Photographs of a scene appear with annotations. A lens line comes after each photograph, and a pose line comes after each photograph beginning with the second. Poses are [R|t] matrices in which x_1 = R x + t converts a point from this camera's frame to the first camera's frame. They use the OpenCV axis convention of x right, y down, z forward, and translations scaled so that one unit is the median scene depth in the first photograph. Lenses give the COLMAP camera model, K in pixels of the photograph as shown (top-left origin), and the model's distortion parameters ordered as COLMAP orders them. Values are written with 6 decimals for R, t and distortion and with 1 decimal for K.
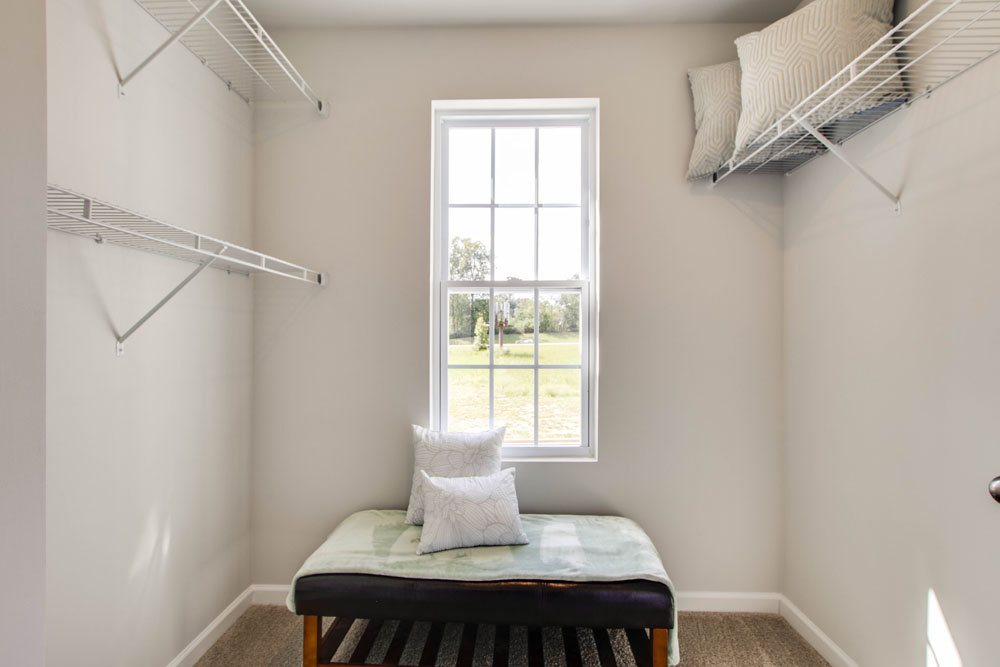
lens RADIAL K [[459.0, 0, 499.5], [0, 459.0, 337.4], [0, 0, 1]] dist [-0.010074, 0.000483]
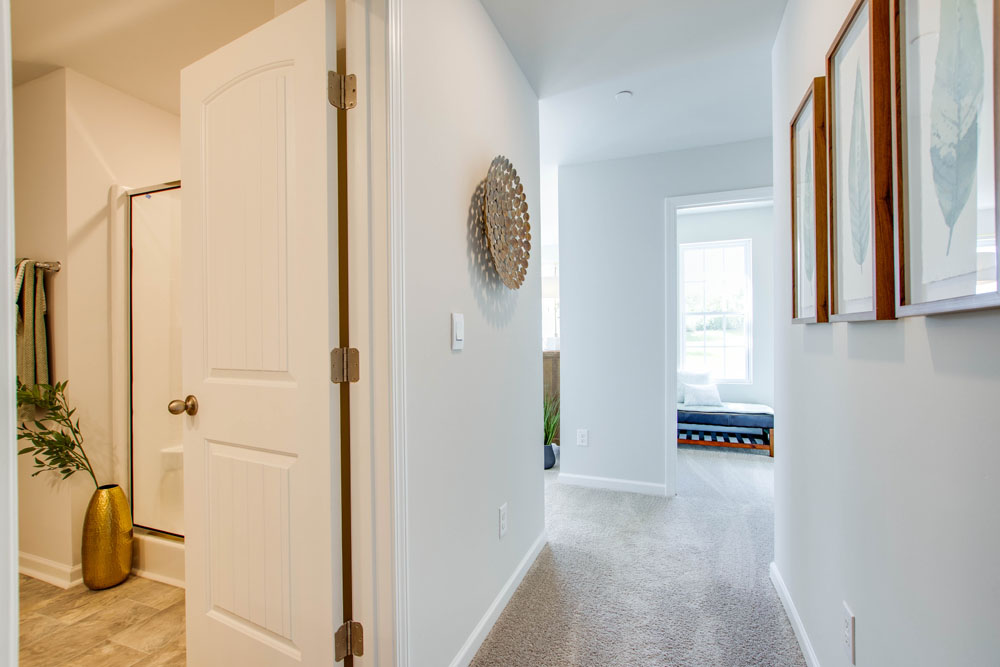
lens RADIAL K [[459.0, 0, 499.5], [0, 459.0, 337.4], [0, 0, 1]] dist [-0.010074, 0.000483]
pose [[0.940106, -0.011969, -0.340671, -0.246099], [0.012371, 0.999923, -0.000993, 0.004185], [0.340657, -0.003281, 0.940182, -1.952969]]
